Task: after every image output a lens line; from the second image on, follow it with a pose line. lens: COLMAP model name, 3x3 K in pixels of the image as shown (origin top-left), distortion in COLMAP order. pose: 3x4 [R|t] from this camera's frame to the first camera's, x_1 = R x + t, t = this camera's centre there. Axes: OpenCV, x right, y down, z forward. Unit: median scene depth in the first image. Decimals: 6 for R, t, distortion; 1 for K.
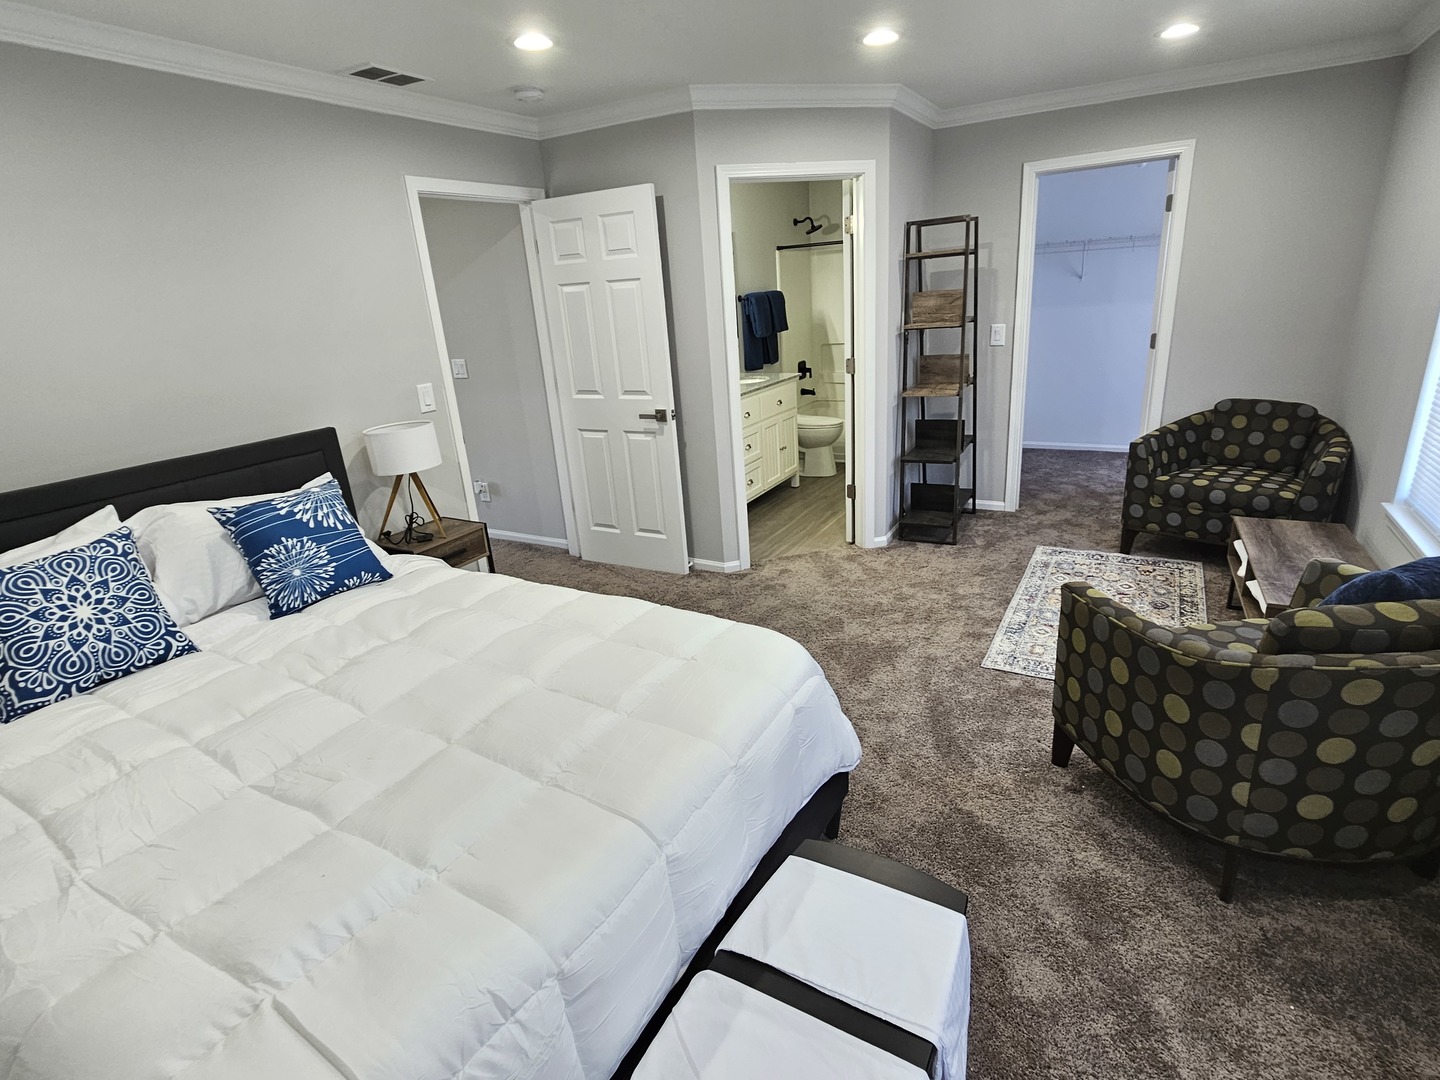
lens RADIAL K [[734.7, 0, 718.5], [0, 734.7, 540.0], [0, 0, 1]] dist [0.000163, 0.000003]
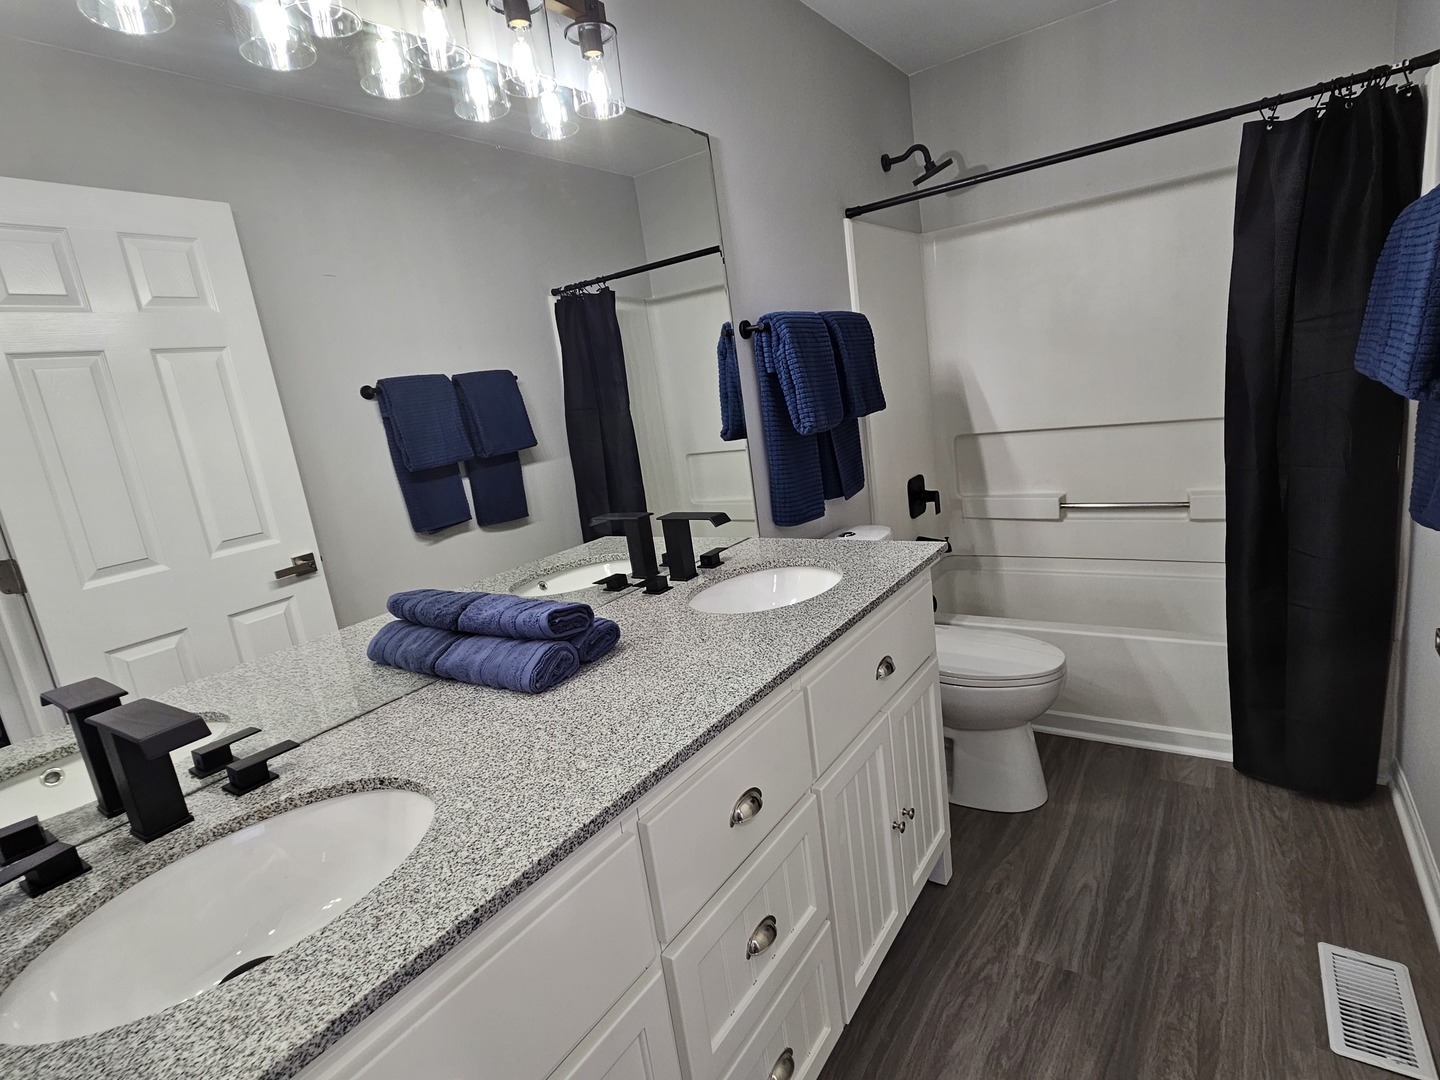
lens RADIAL K [[734.7, 0, 721.8], [0, 734.7, 539.1], [0, 0, 1]] dist [0.000163, 0.000003]
pose [[0.994508, -0.040645, -0.096441, 0.043529], [0.029820, 0.993357, -0.111146, -0.176455], [0.100318, 0.107660, 0.989114, 0.612795]]
